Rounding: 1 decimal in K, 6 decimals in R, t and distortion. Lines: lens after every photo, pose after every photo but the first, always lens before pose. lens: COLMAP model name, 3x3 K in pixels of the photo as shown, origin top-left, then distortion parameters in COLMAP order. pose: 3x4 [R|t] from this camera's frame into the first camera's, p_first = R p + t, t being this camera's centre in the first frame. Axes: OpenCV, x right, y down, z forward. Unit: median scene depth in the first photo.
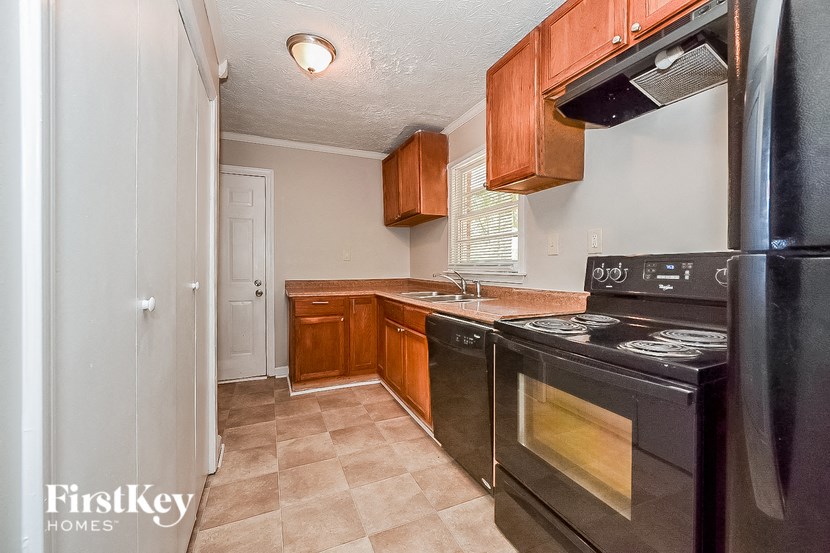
lens RADIAL K [[343.7, 0, 417.0], [0, 343.7, 269.9], [0, 0, 1]] dist [-0.000035, 0.000006]
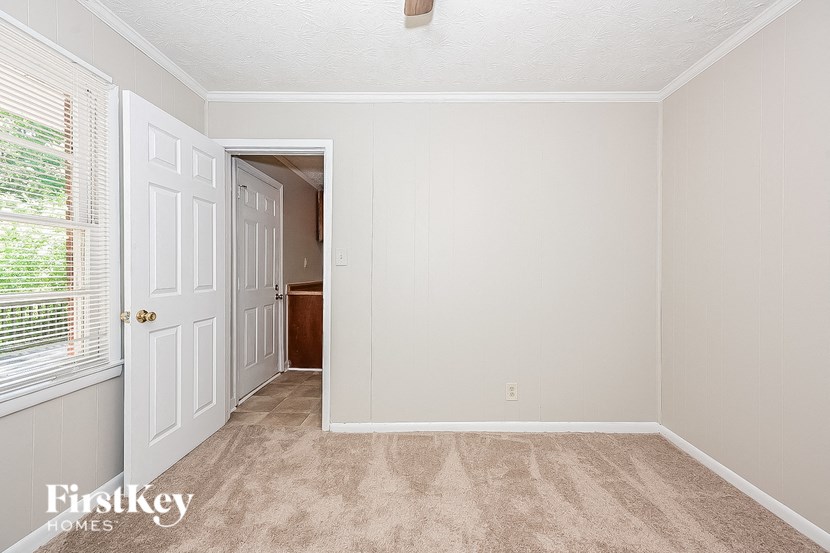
lens RADIAL K [[343.7, 0, 417.0], [0, 343.7, 269.9], [0, 0, 1]] dist [-0.000035, 0.000006]
pose [[0.423196, 0.000144, 0.906038, -1.449386], [0.005442, 0.999982, -0.002701, -0.026535], [-0.906022, 0.006073, 0.423188, -0.210342]]
